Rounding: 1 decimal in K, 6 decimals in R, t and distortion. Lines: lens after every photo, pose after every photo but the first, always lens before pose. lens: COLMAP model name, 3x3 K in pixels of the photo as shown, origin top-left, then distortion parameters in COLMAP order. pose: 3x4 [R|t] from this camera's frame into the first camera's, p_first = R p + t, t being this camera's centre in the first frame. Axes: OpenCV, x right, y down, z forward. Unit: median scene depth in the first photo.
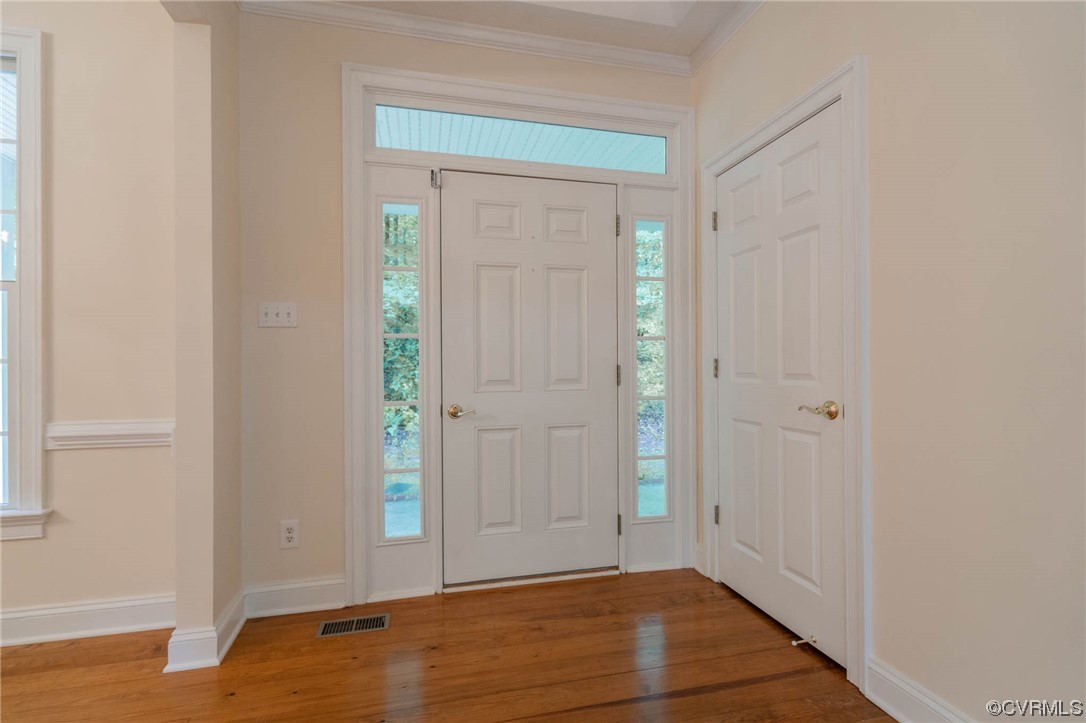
lens RADIAL K [[497.9, 0, 548.2], [0, 497.9, 363.9], [0, 0, 1]] dist [0.002607, -0.000195]
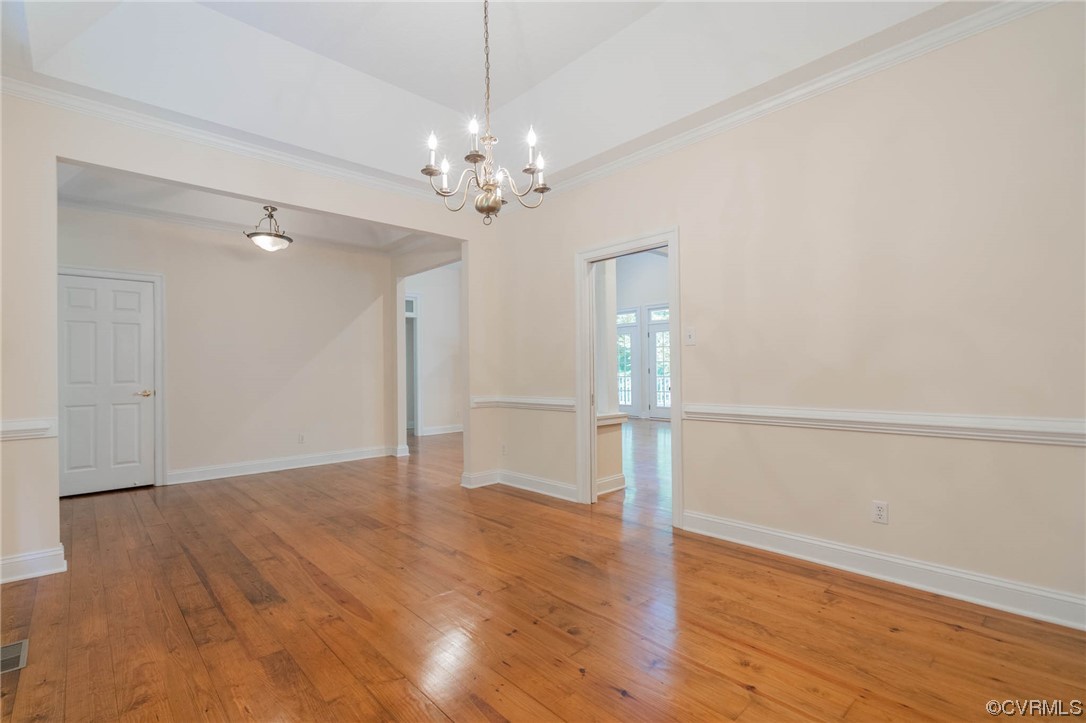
lens RADIAL K [[497.9, 0, 543.3], [0, 497.9, 359.8], [0, 0, 1]] dist [0.002607, -0.000195]
pose [[-0.494900, 0.029680, 0.868443, -2.556965], [0.010112, 0.999546, -0.028399, 0.006349], [-0.868891, -0.005273, -0.494975, 0.413880]]
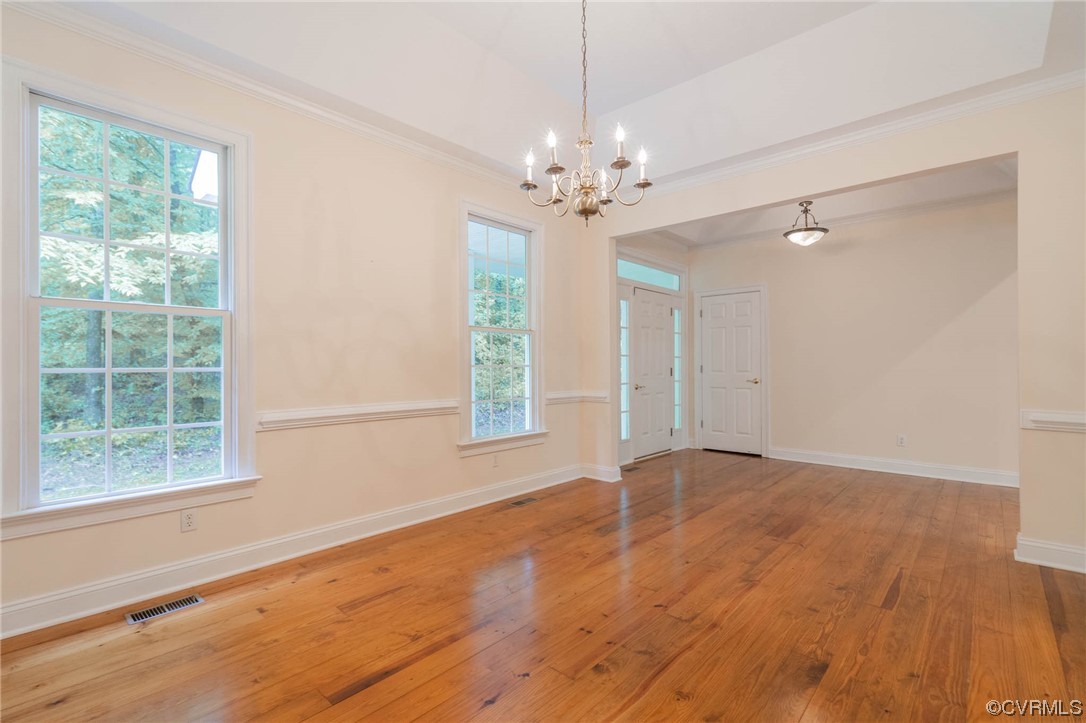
lens RADIAL K [[497.9, 0, 541.8], [0, 497.9, 360.2], [0, 0, 1]] dist [0.002607, -0.000195]
pose [[0.825555, 0.010051, 0.564232, -2.271835], [-0.006343, 0.999943, -0.008533, -0.011018], [-0.564286, 0.003466, 0.825572, -0.871218]]
